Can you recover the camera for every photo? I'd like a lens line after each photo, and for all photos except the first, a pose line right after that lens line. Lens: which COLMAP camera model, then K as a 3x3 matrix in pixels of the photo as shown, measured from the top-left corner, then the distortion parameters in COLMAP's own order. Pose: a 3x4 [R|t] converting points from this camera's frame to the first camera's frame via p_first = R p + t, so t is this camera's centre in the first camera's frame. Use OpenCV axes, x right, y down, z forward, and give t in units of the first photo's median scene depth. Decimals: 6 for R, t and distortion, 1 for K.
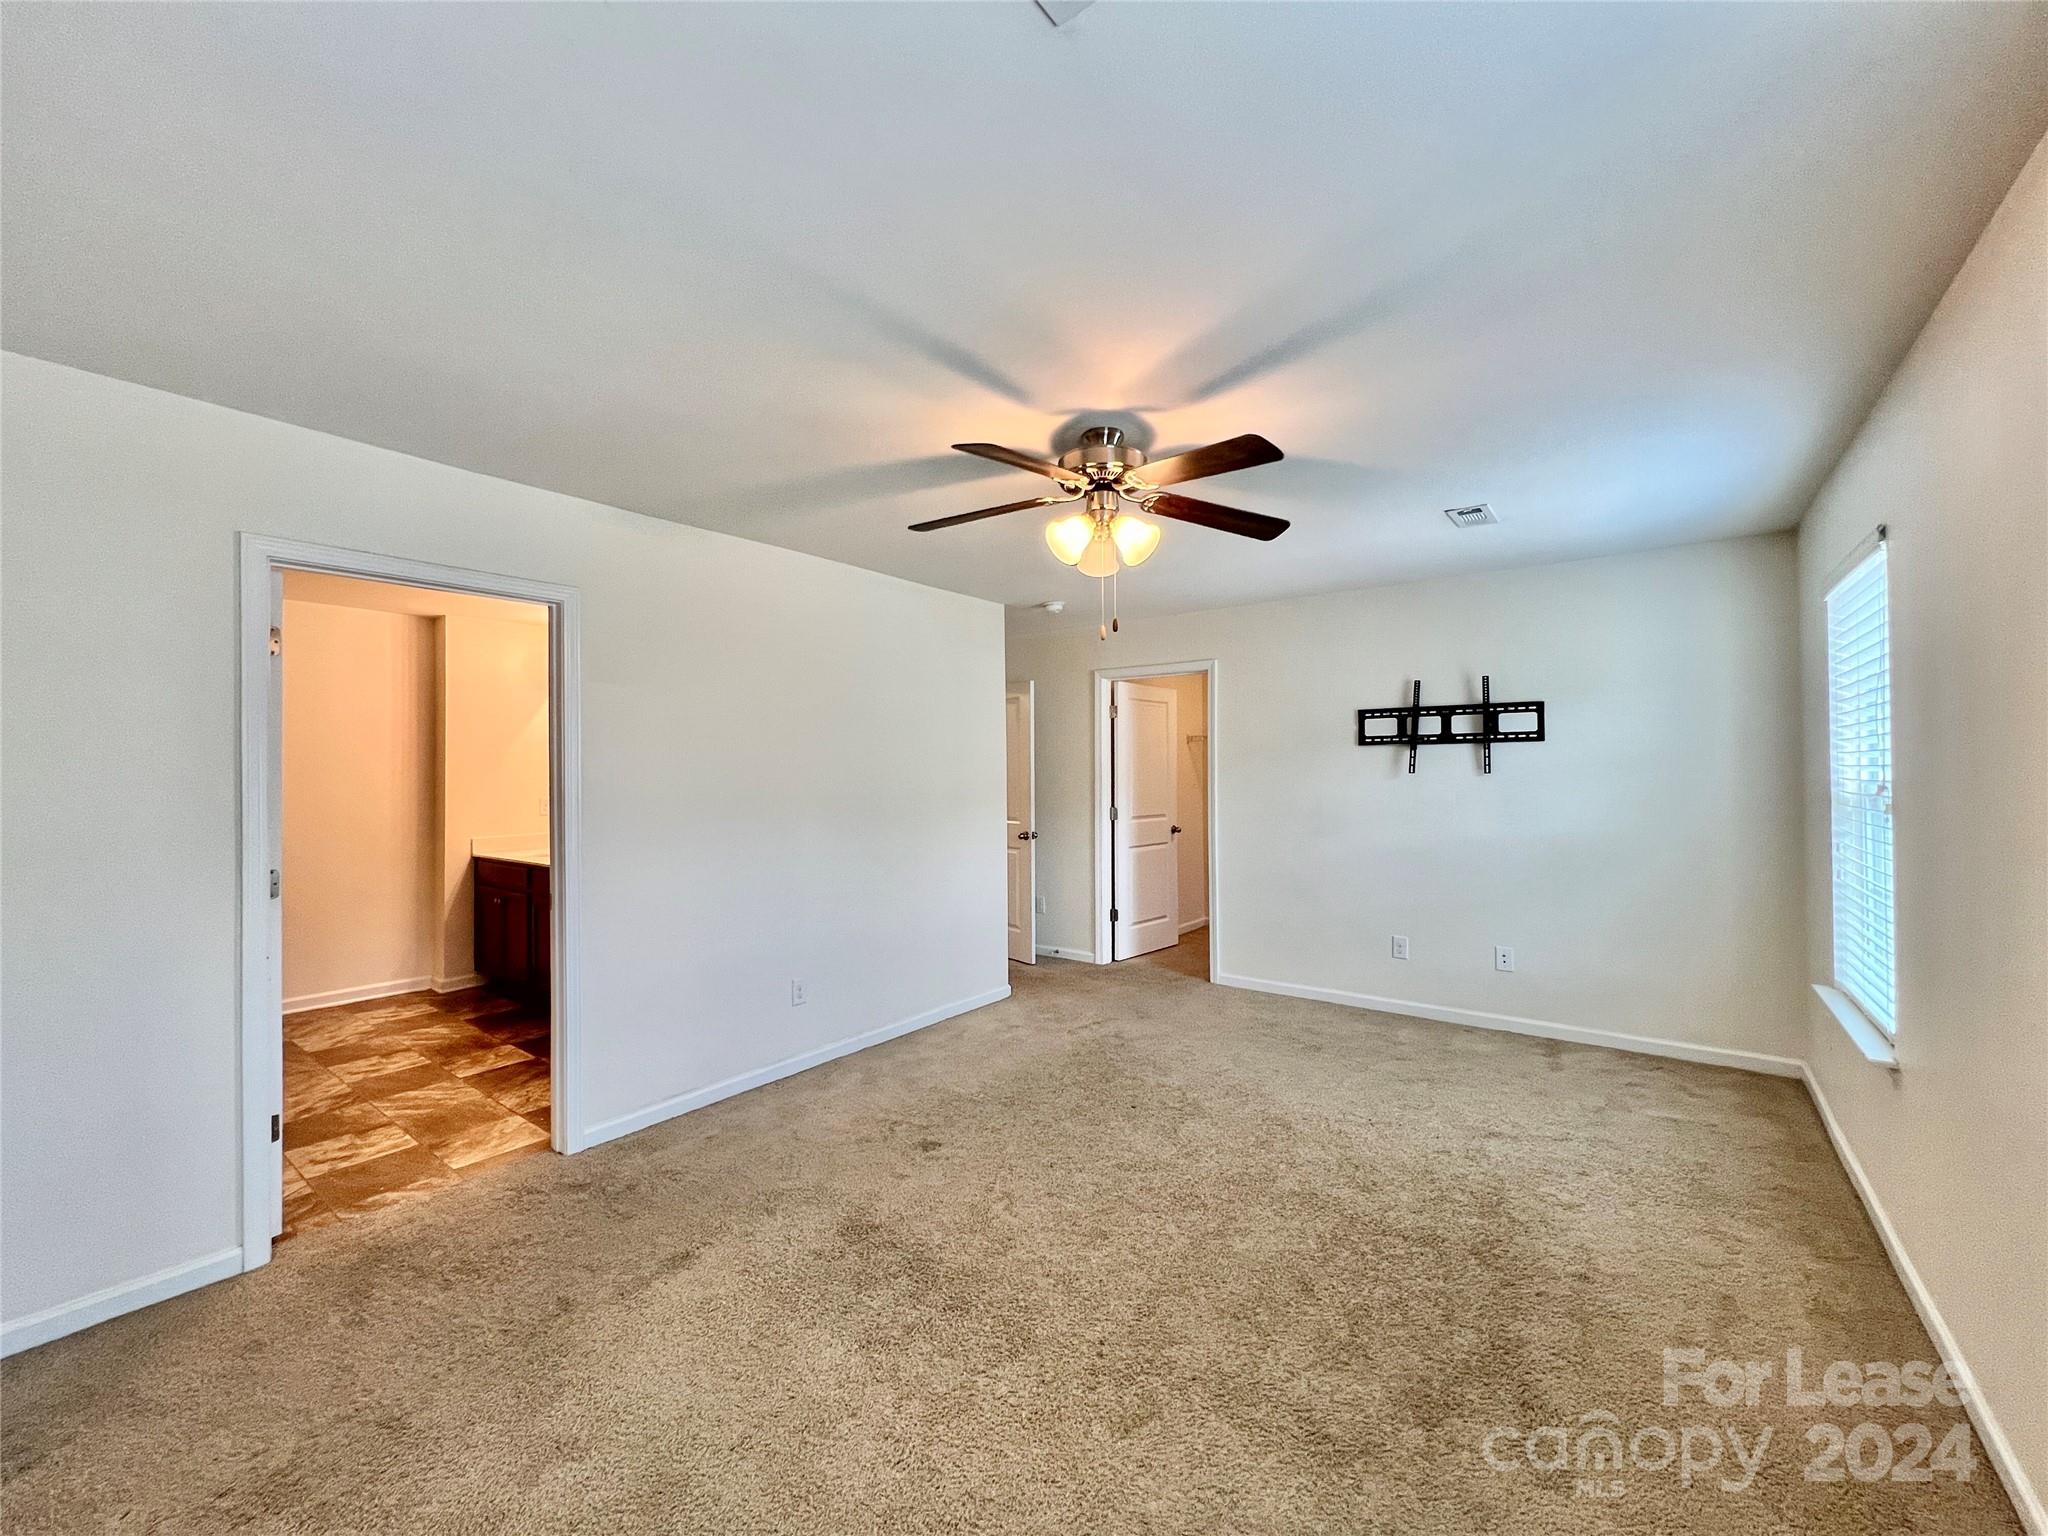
lens RADIAL K [[823.8, 0, 1022.5], [0, 823.8, 759.0], [0, 0, 1]] dist [0.000233, 0.000425]
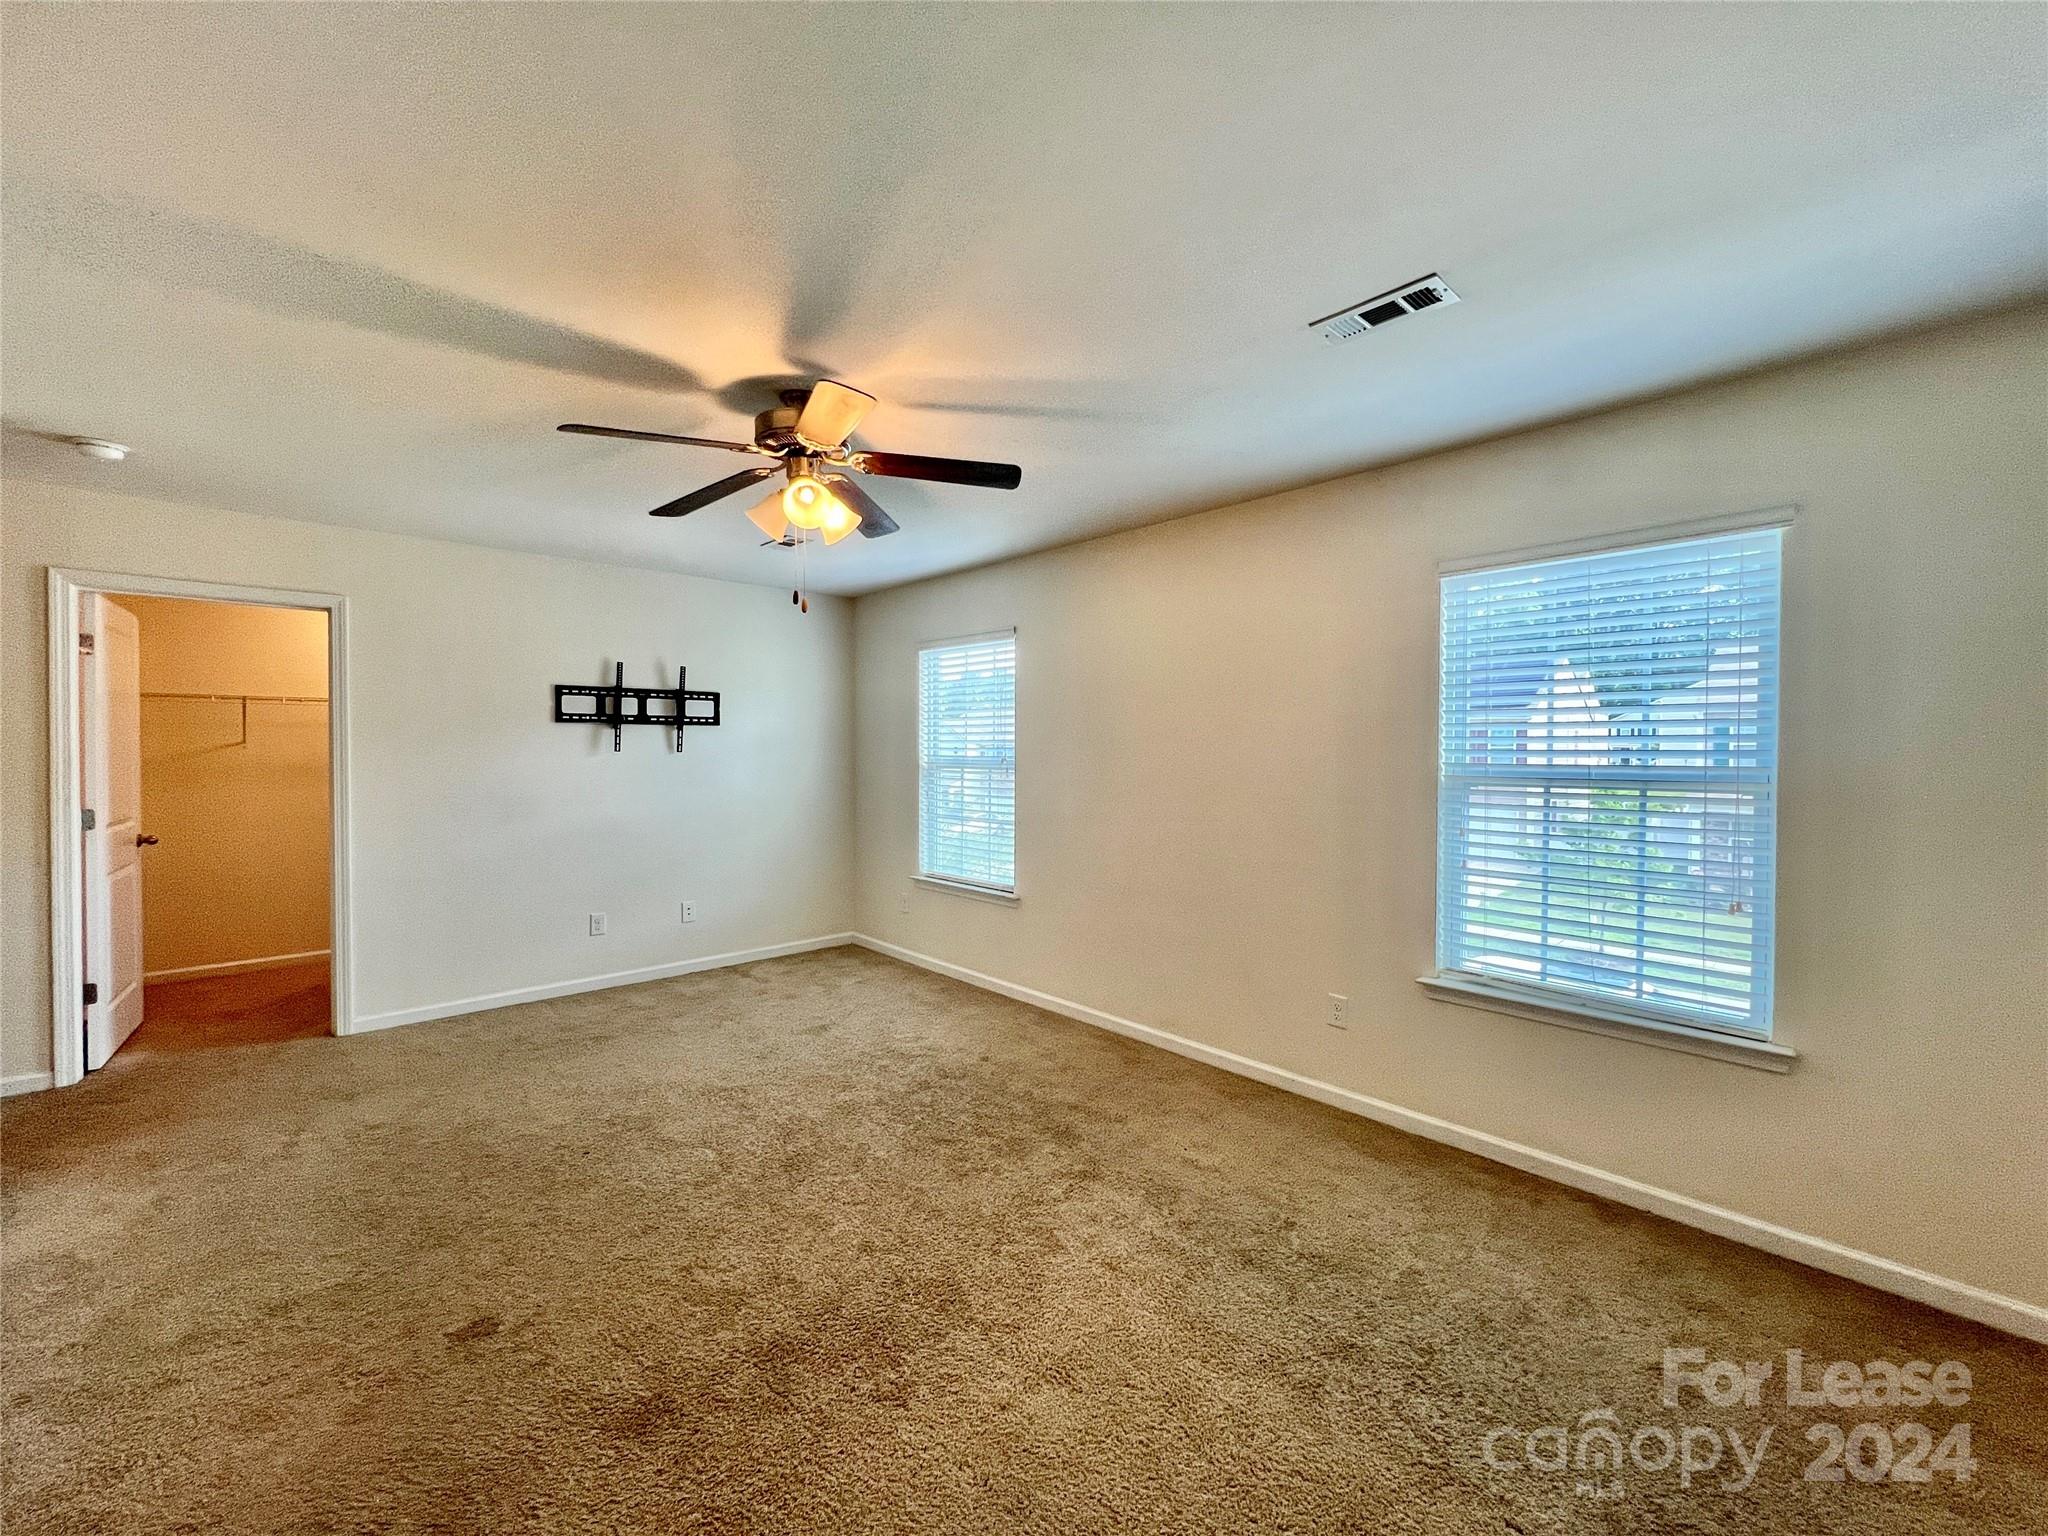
lens RADIAL K [[823.8, 0, 1022.5], [0, 823.8, 759.0], [0, 0, 1]] dist [0.000233, 0.000425]
pose [[0.167041, -0.006845, 0.985926, -0.467043], [-0.018410, 0.999780, 0.010060, 0.006750], [-0.985778, -0.019831, 0.166878, 0.334872]]
